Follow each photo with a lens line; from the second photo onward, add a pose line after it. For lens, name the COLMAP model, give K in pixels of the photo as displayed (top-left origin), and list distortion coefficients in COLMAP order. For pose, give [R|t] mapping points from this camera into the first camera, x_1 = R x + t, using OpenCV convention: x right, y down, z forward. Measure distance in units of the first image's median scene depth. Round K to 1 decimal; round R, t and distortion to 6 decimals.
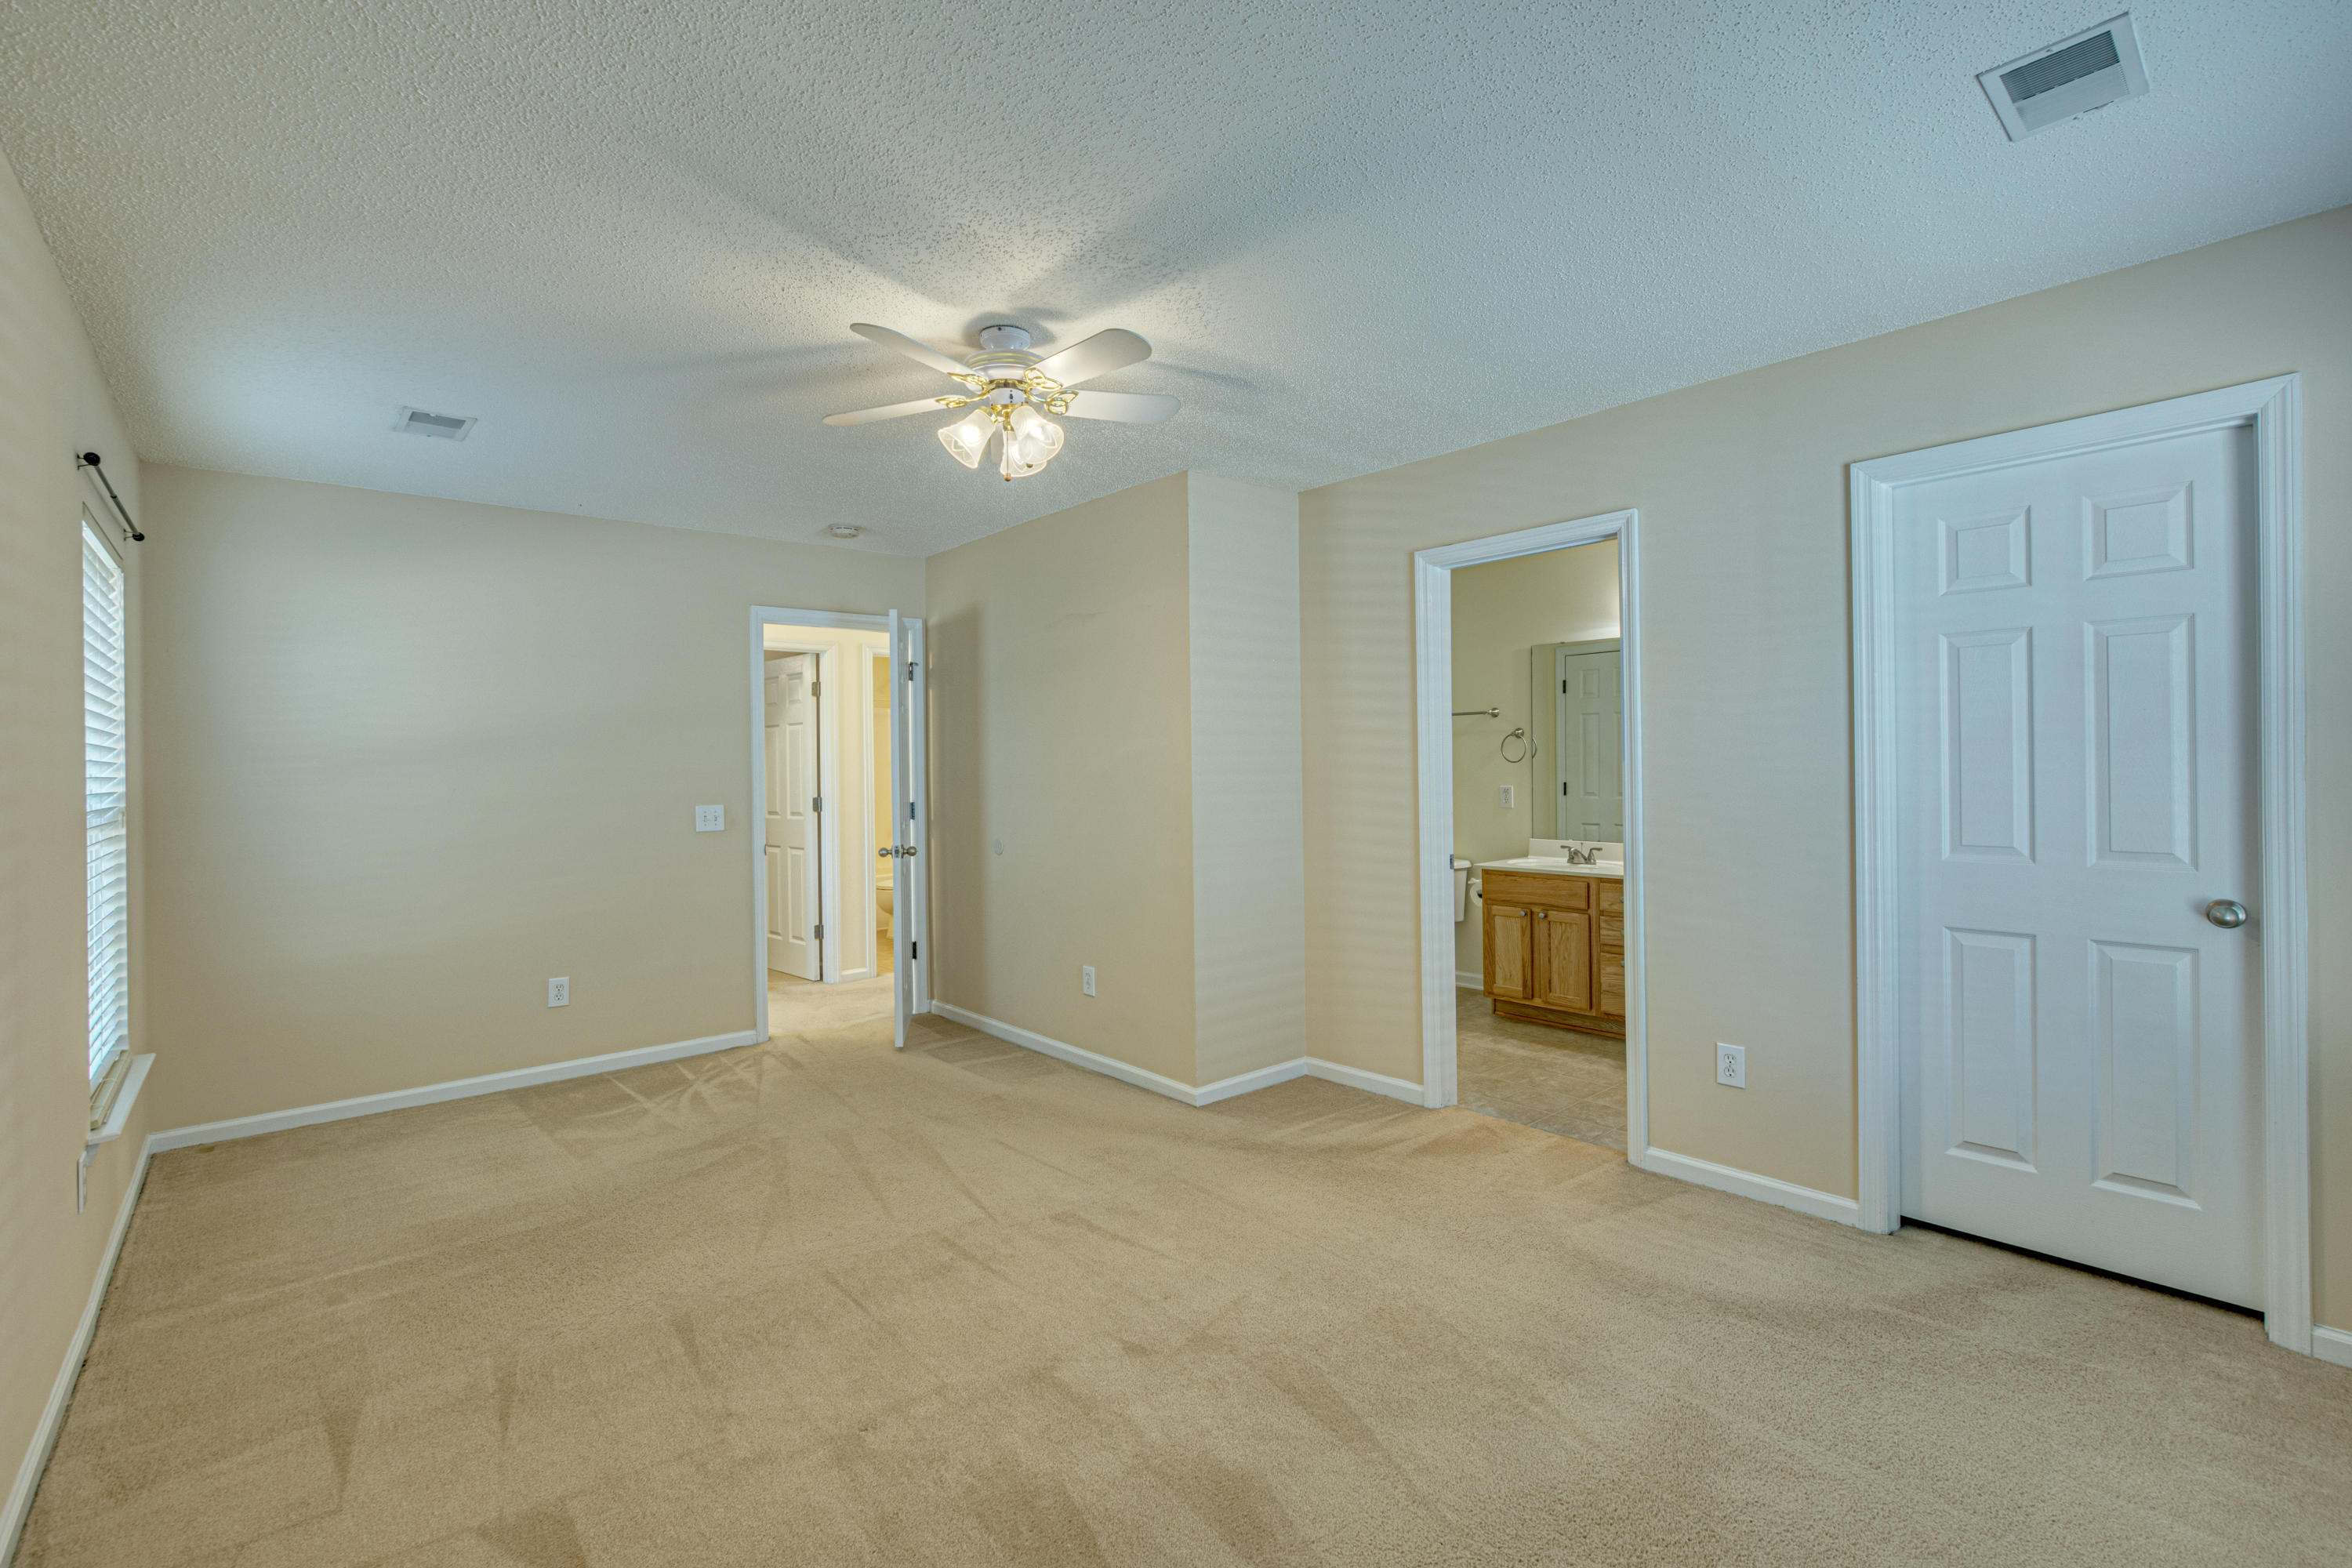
lens RADIAL K [[1030.4, 0, 1186.8], [0, 1030.4, 791.8], [0, 0, 1]] dist [-0.011767, 0.000118]
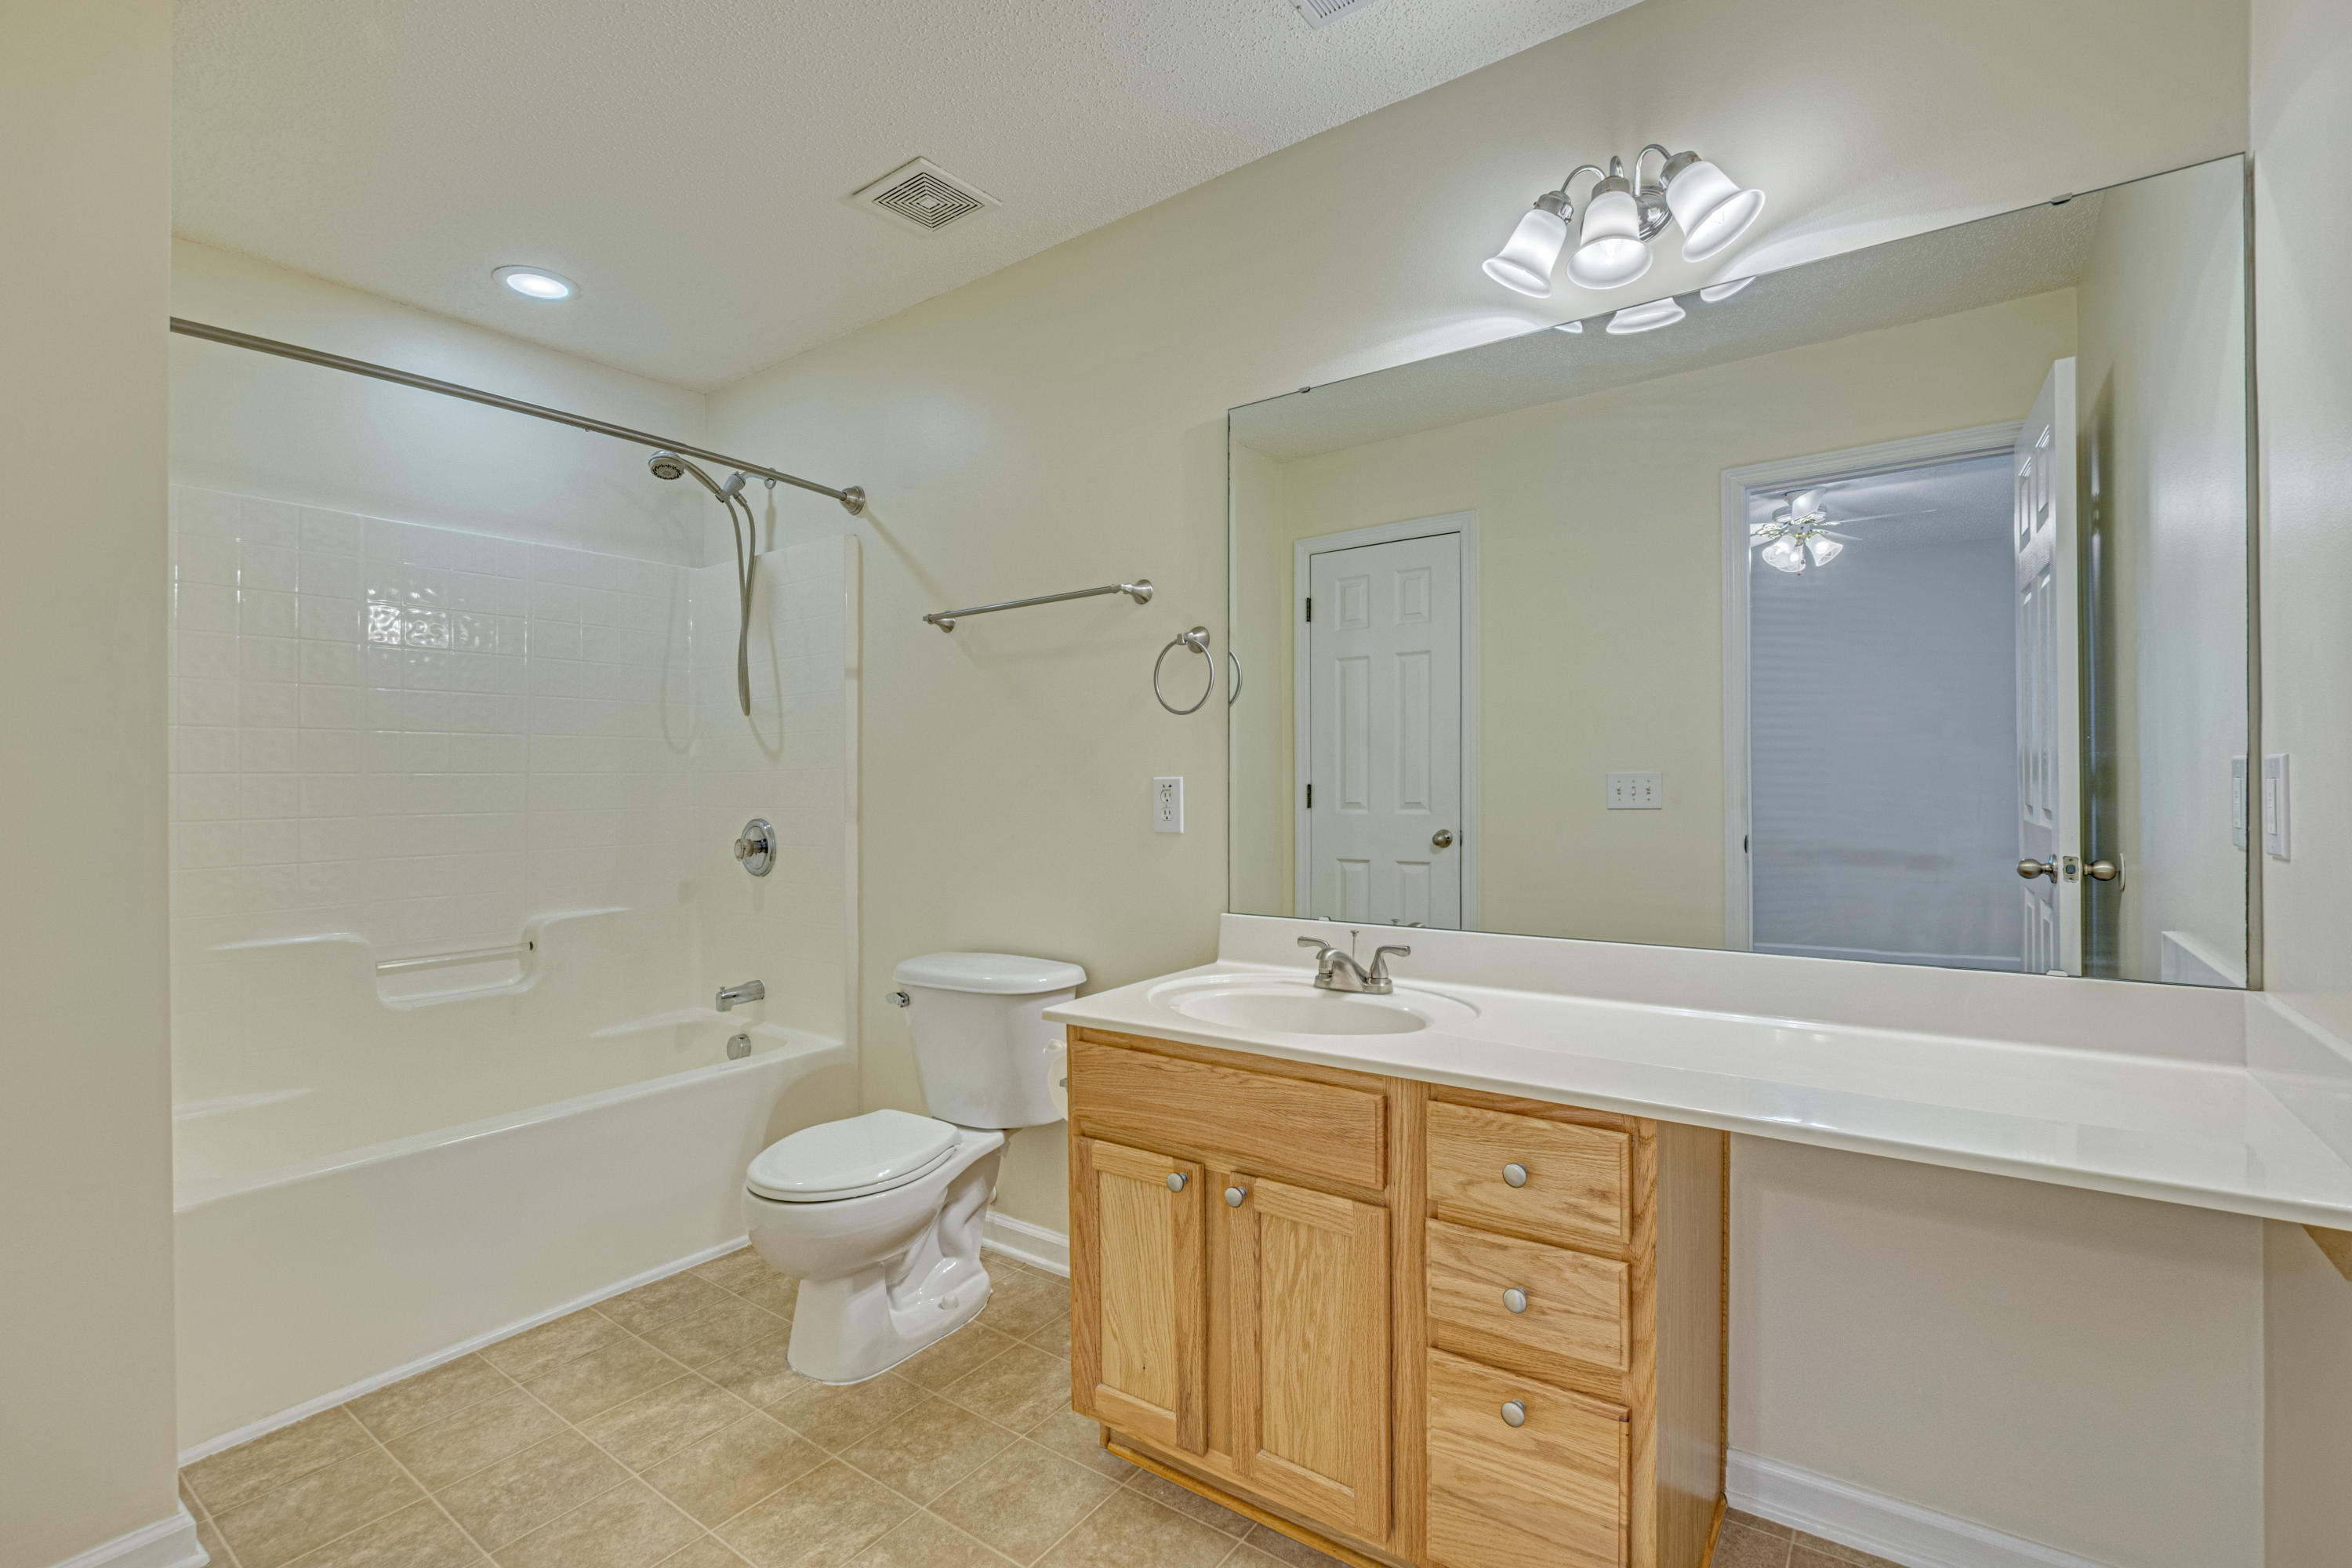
lens RADIAL K [[1057.8, 0, 1148.3], [0, 1057.8, 789.8], [0, 0, 1]] dist [-0.024611, 0.005480]
pose [[0.979592, 0.011971, 0.200638, 0.260332], [-0.008262, 0.999779, -0.019313, 0.008464], [-0.200825, 0.017261, 0.979475, 0.710692]]
